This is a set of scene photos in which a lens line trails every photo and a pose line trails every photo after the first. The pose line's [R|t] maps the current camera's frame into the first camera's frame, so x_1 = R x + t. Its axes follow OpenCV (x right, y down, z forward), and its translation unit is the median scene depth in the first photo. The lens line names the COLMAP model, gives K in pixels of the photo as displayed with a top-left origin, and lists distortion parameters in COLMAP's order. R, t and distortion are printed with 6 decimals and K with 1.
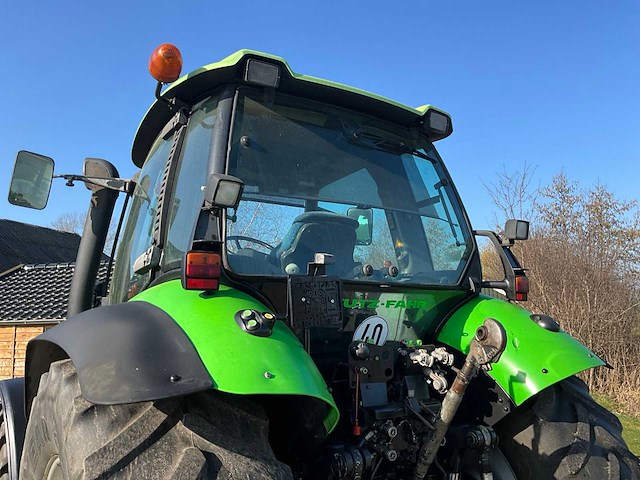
lens RADIAL K [[523.0, 0, 320.0], [0, 523.0, 240.0], [0, 0, 1]] dist [0.098152, -0.183053]
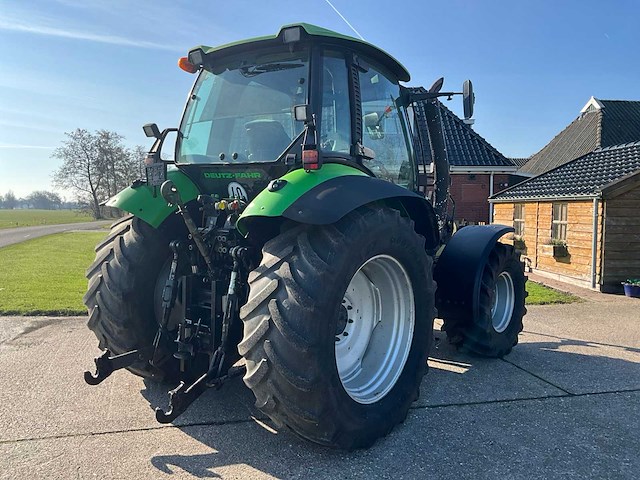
lens RADIAL K [[523.0, 0, 320.0], [0, 523.0, 240.0], [0, 0, 1]] dist [0.098152, -0.183053]
pose [[0.301732, 0.087594, -0.949360, 1.906934], [0.121177, 0.984171, 0.129319, 0.144767], [0.945661, -0.154060, 0.286341, 0.756086]]
